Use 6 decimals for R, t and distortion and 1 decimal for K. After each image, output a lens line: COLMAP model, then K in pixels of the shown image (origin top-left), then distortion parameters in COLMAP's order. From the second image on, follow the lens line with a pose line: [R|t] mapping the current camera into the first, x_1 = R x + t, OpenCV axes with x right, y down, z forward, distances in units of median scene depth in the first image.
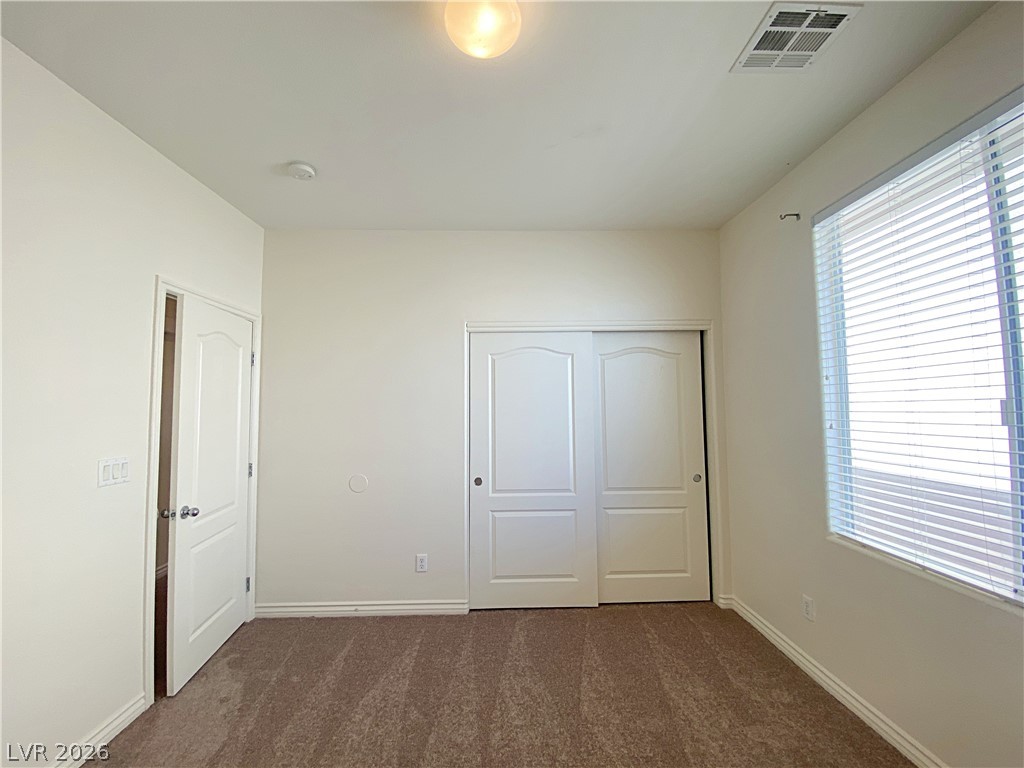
lens RADIAL K [[414.4, 0, 512.0], [0, 414.4, 384.0], [0, 0, 1]] dist [0.036397, -0.031014]
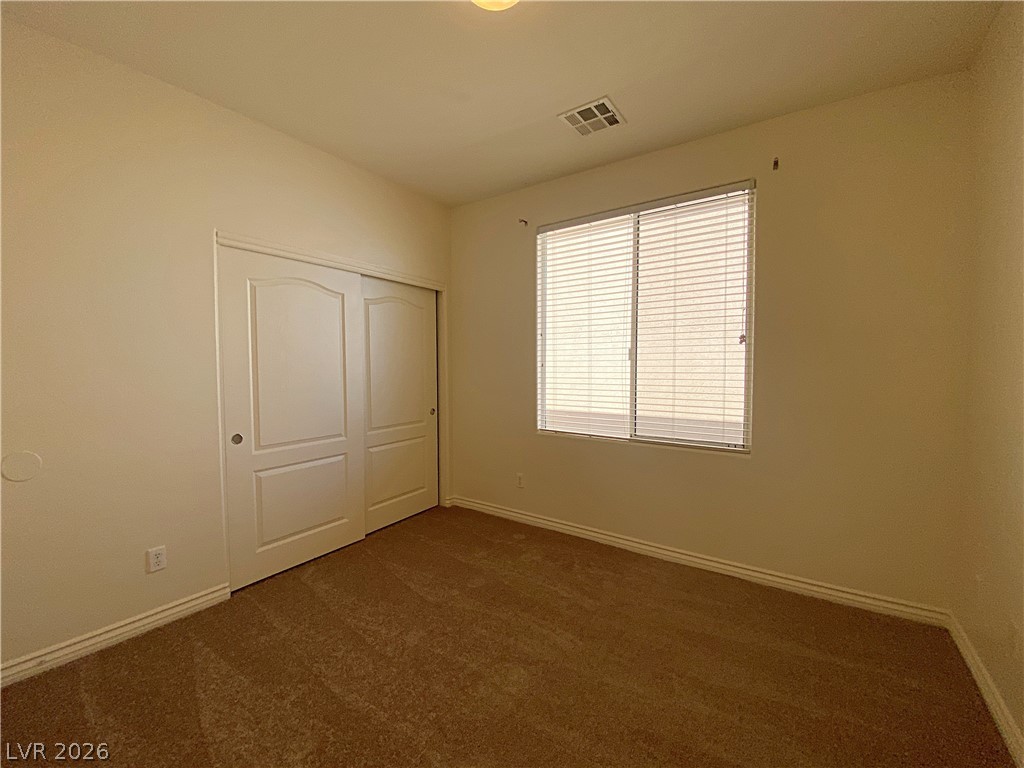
lens RADIAL K [[407.8, 0, 512.0], [0, 407.8, 384.0], [0, 0, 1]] dist [0.002347, -0.013191]
pose [[0.585548, -0.030928, 0.810048, -0.409068], [-0.048646, 0.996130, 0.073197, 0.046865], [-0.809177, -0.082266, 0.581778, 0.124048]]
